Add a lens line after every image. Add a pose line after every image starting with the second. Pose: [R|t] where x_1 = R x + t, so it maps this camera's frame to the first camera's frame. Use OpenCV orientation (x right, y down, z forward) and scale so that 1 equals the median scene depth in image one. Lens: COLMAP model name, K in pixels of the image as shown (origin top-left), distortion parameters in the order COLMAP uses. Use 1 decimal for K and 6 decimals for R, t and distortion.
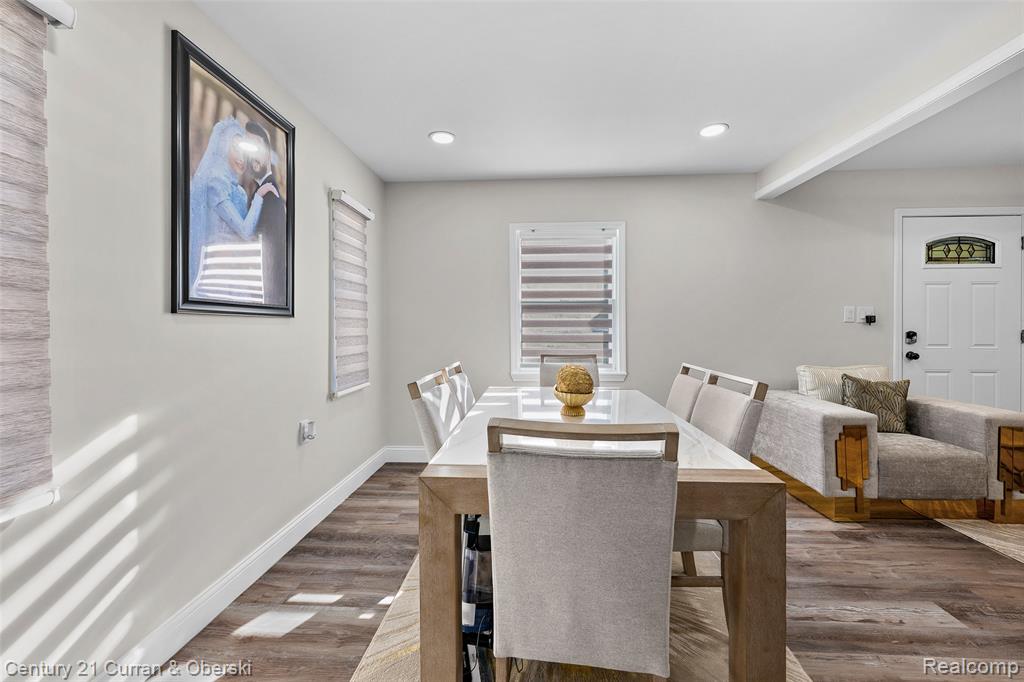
lens RADIAL K [[409.9, 0, 513.7], [0, 409.9, 332.7], [0, 0, 1]] dist [-0.002744, -0.000299]
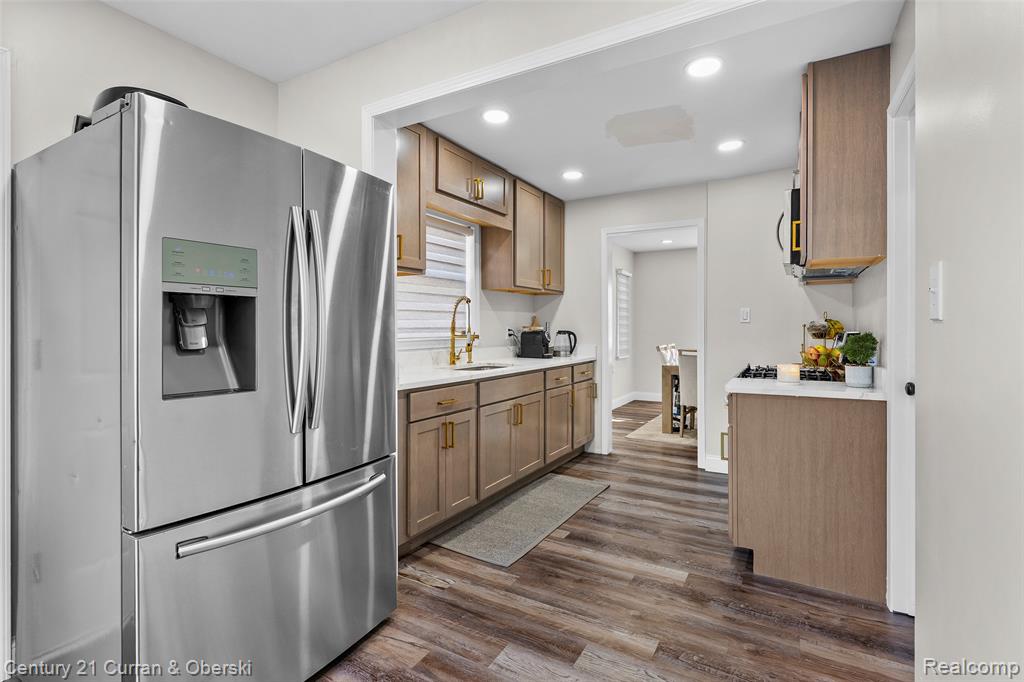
lens RADIAL K [[483.4, 0, 509.9], [0, 483.4, 335.2], [0, 0, 1]] dist [-0.000376, 0.000347]
pose [[0.890622, 0.011226, -0.454606, 0.433942], [-0.011748, 0.999930, 0.001676, 0.040579], [0.454592, 0.003848, 0.890691, -2.866398]]
